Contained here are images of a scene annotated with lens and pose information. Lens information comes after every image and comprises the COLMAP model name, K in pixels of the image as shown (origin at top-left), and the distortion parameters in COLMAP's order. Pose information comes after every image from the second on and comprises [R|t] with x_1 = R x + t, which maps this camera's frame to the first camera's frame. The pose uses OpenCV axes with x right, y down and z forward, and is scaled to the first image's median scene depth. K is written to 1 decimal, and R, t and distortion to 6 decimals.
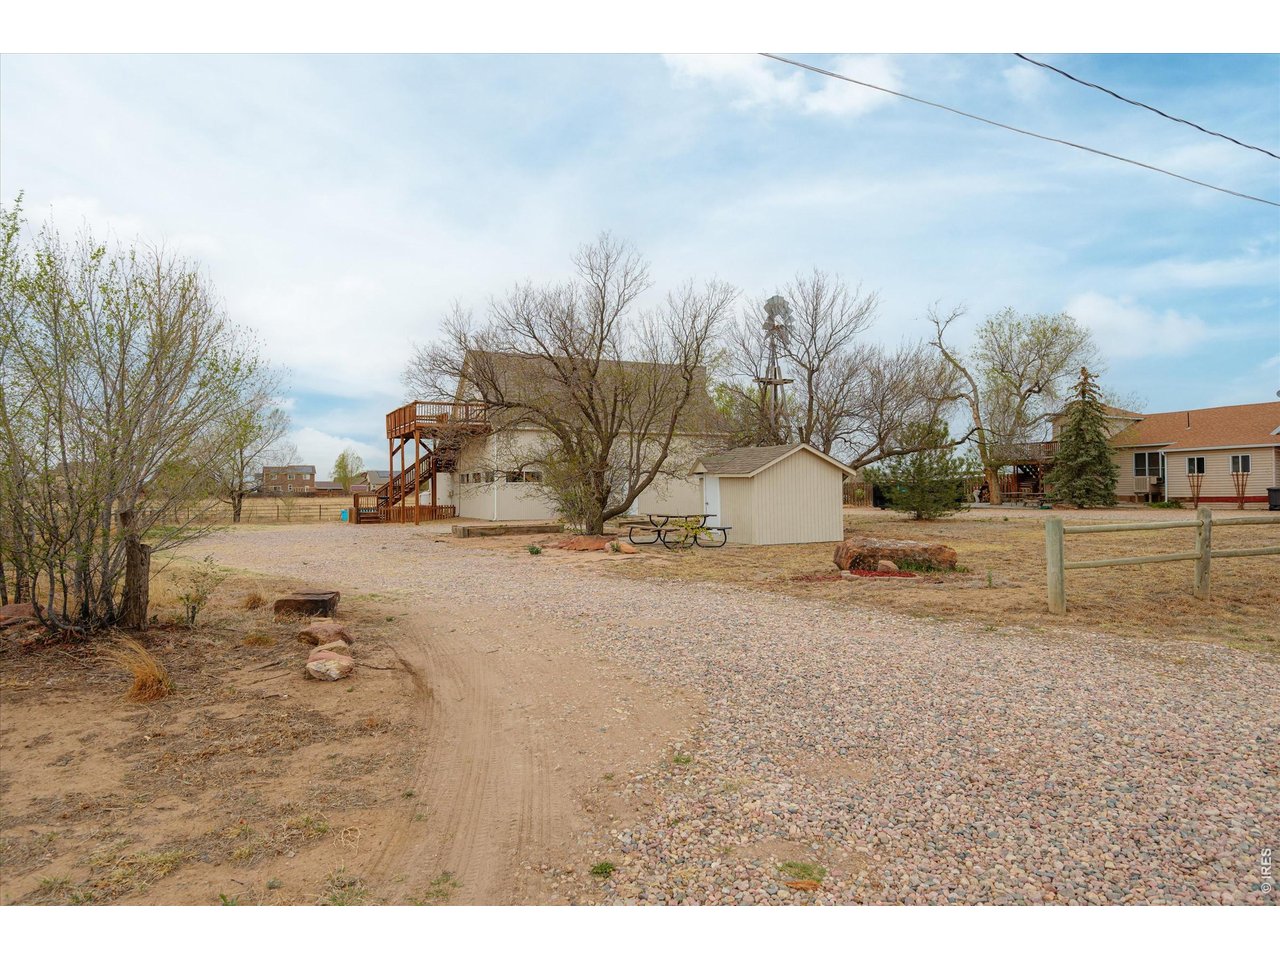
lens RADIAL K [[797.0, 0, 624.5], [0, 797.0, 461.3], [0, 0, 1]] dist [-0.052733, 0.000784]
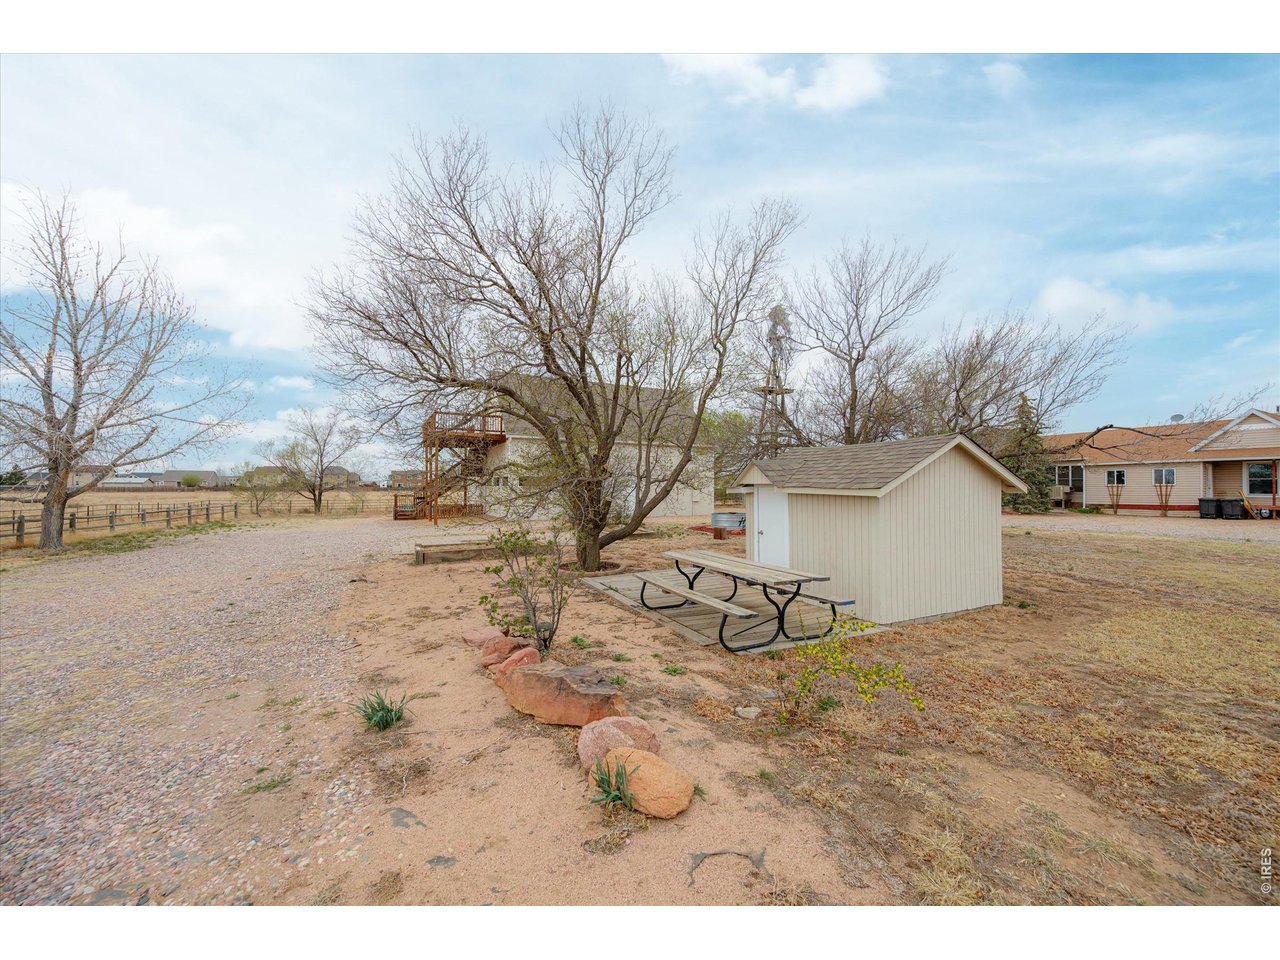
lens RADIAL K [[509.0, 0, 640.0], [0, 509.0, 480.0], [0, 0, 1]] dist [0.000243, 0.000068]
pose [[0.999437, 0.009750, 0.032109, -0.003008], [-0.010390, 0.999749, 0.019841, 0.001574], [-0.031907, -0.020164, 0.999287, 0.264320]]
